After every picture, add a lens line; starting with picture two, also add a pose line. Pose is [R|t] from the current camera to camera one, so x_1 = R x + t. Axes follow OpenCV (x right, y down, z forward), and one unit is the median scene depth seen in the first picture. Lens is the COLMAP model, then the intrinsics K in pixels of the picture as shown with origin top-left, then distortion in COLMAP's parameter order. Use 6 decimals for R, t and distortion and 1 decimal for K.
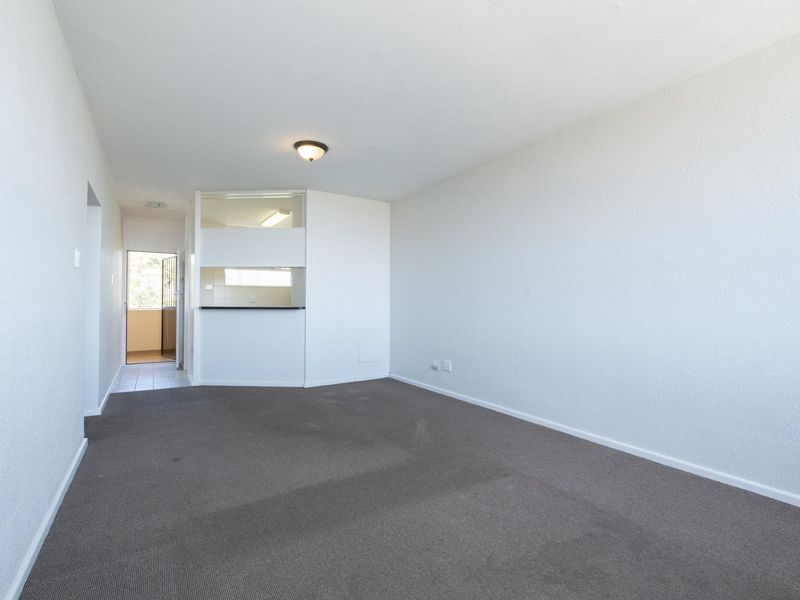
lens RADIAL K [[418.8, 0, 390.3], [0, 418.8, 294.1], [0, 0, 1]] dist [-0.001698, -0.000519]
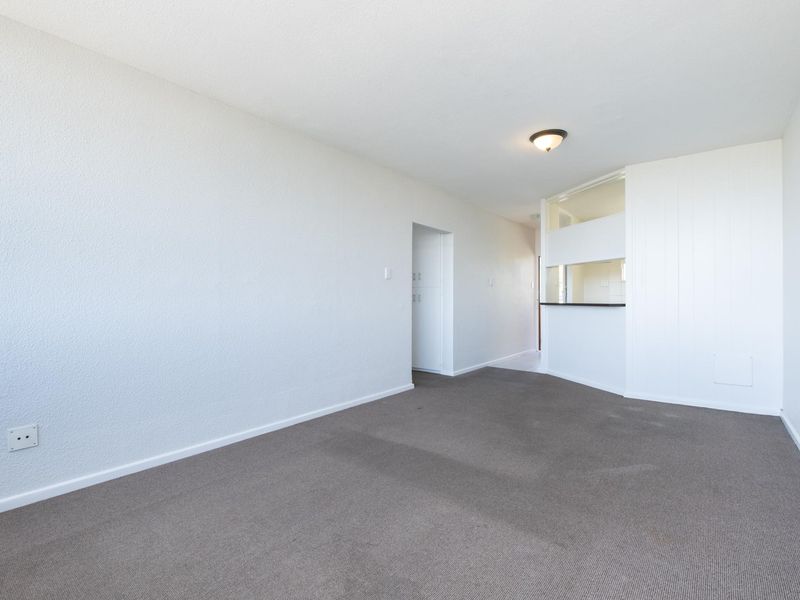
lens RADIAL K [[402.1, 0, 383.3], [0, 402.1, 302.4], [0, 0, 1]] dist [-0.001134, -0.000452]
pose [[0.283032, 0.007965, -0.959077, 0.453616], [0.020270, 0.999692, 0.014284, 0.005171], [0.958896, -0.023484, 0.282784, 0.287893]]
